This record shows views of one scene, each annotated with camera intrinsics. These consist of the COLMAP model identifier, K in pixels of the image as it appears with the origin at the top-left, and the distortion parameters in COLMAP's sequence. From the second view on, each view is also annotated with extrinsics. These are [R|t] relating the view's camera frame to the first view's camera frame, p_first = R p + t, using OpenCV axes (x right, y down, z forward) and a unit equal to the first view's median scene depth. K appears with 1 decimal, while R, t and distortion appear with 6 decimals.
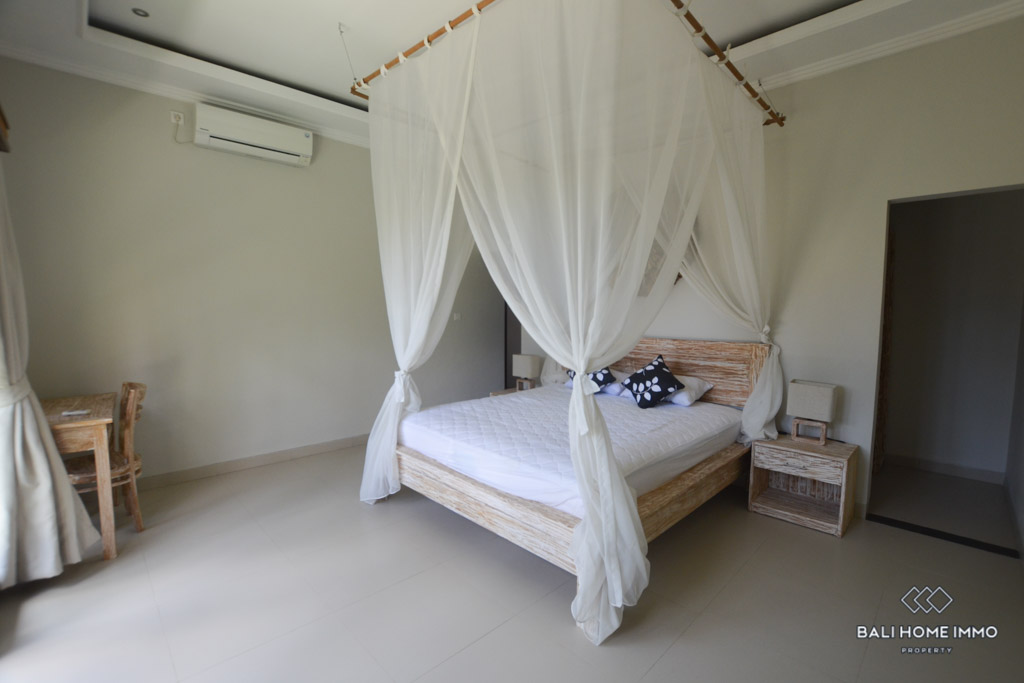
lens RADIAL K [[453.7, 0, 512.0], [0, 453.7, 341.5], [0, 0, 1]] dist [-0.000912, -0.000137]
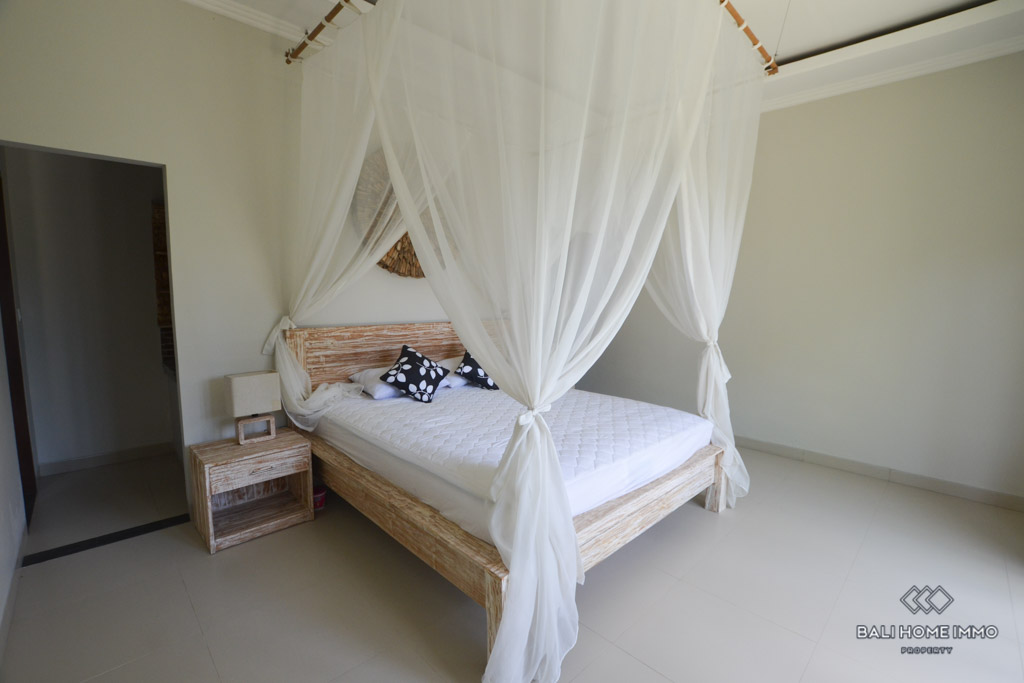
lens RADIAL K [[453.7, 0, 512.0], [0, 453.7, 341.5], [0, 0, 1]] dist [-0.000912, -0.000137]
pose [[0.016382, -0.113939, 0.993353, -0.845948], [0.072468, 0.991008, 0.112475, -0.084913], [-0.997236, 0.070144, 0.024492, 1.089255]]
